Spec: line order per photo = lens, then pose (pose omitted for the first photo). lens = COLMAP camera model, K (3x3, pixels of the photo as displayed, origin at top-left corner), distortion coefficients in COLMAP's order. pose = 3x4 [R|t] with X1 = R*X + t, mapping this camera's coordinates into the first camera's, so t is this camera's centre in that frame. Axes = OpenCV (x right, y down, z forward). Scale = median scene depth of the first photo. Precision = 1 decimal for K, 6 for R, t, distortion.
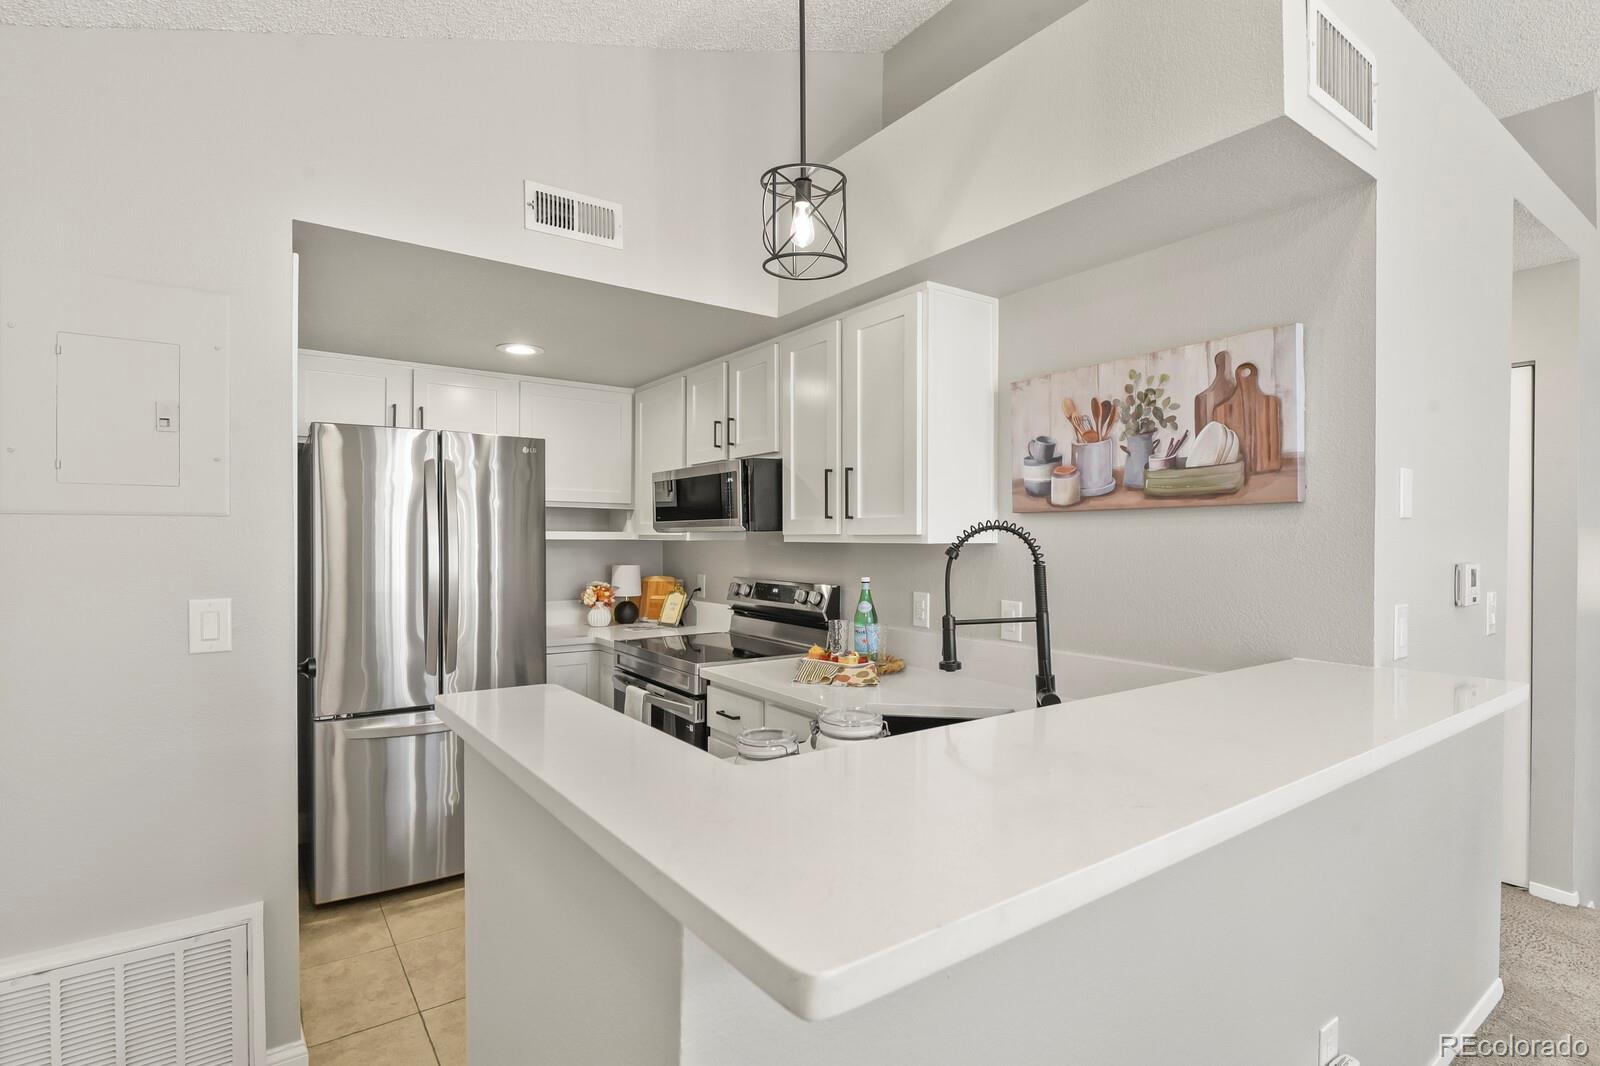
lens RADIAL K [[768.8, 0, 801.6], [0, 768.8, 538.2], [0, 0, 1]] dist [-0.002294, -0.006734]
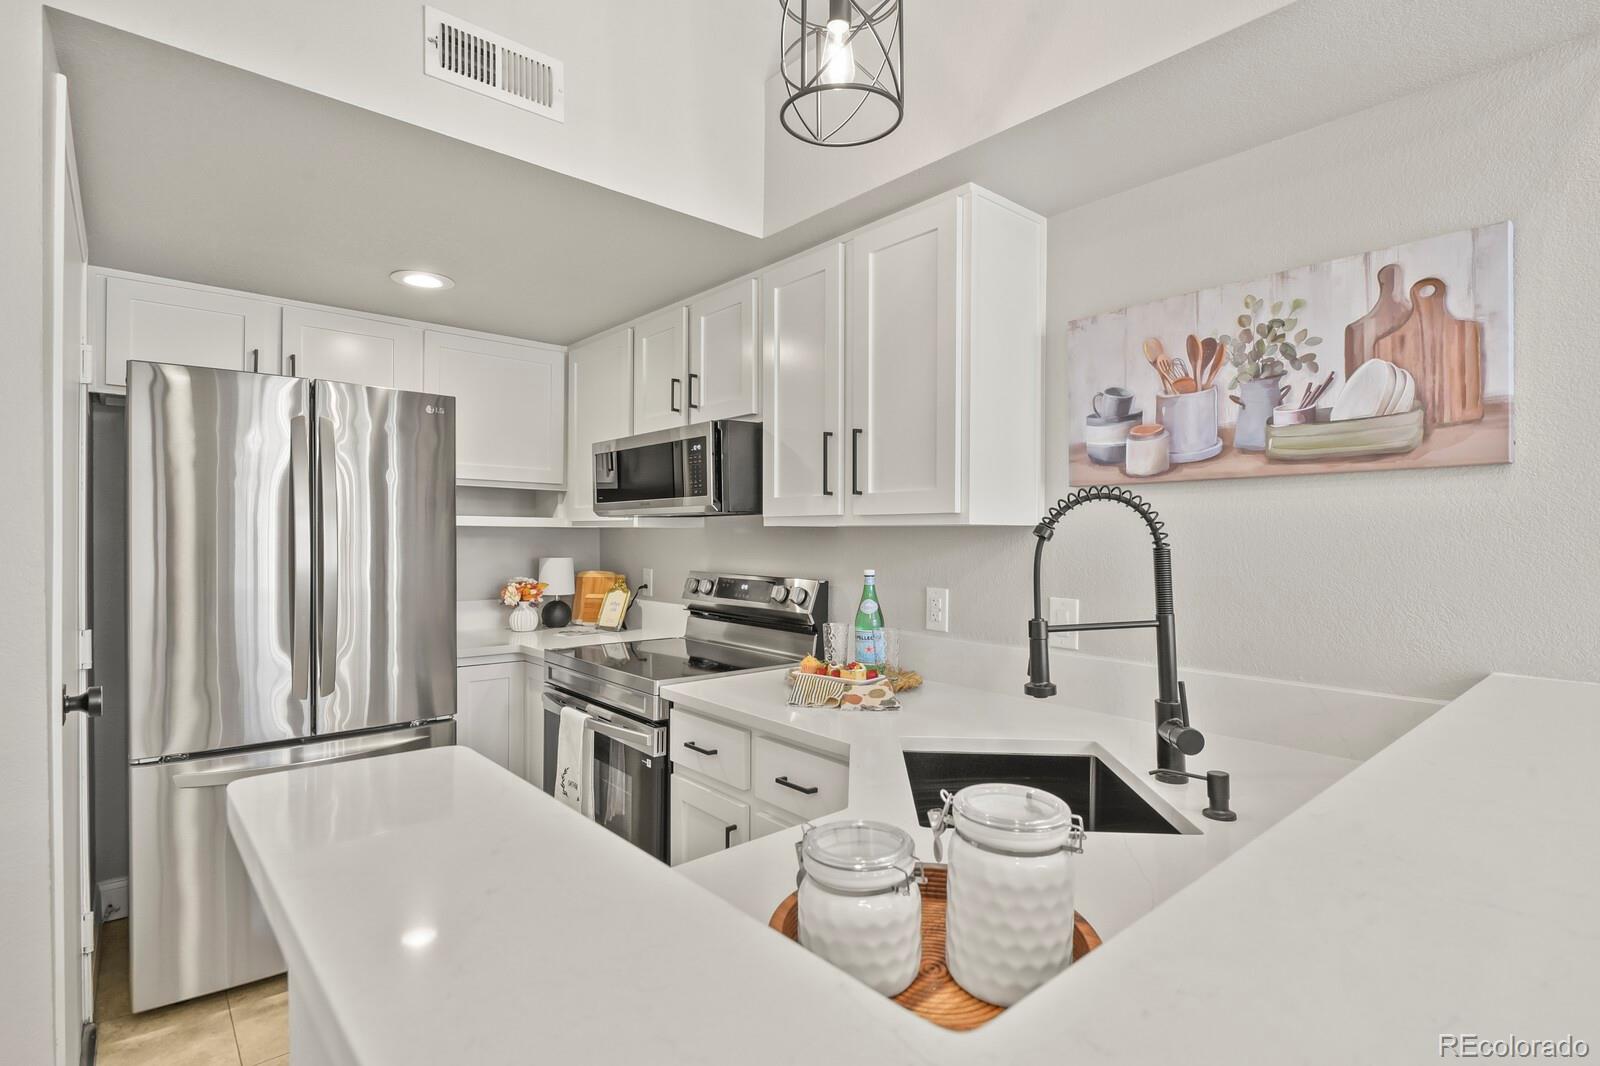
lens RADIAL K [[768.8, 0, 801.6], [0, 768.8, 538.2], [0, 0, 1]] dist [-0.002294, -0.006734]
pose [[0.995286, 0.002572, 0.096945, -0.074202], [-0.002830, 0.999993, 0.002521, 0.018552], [-0.096938, -0.002783, 0.995287, 0.238376]]
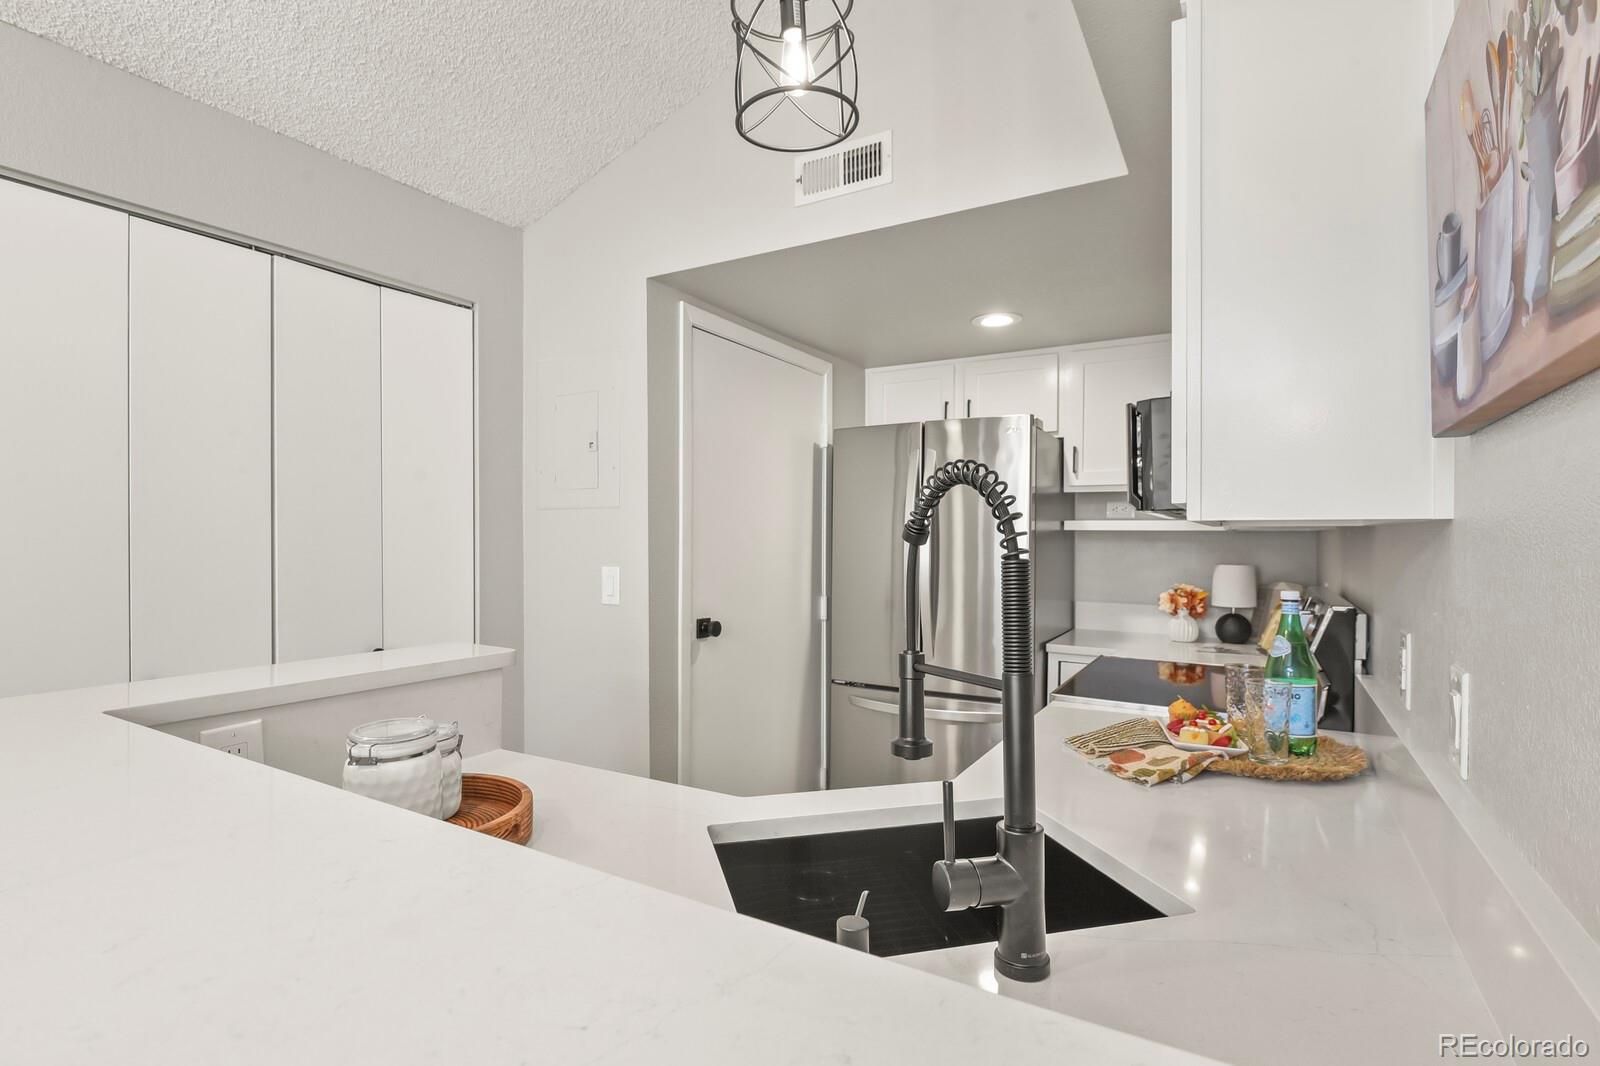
lens RADIAL K [[768.8, 0, 801.6], [0, 768.8, 538.2], [0, 0, 1]] dist [-0.002294, -0.006734]
pose [[0.401503, 0.003108, -0.915852, 0.489137], [-0.003687, 0.999992, 0.001778, 0.016501], [0.915850, 0.002663, 0.401511, 0.553283]]
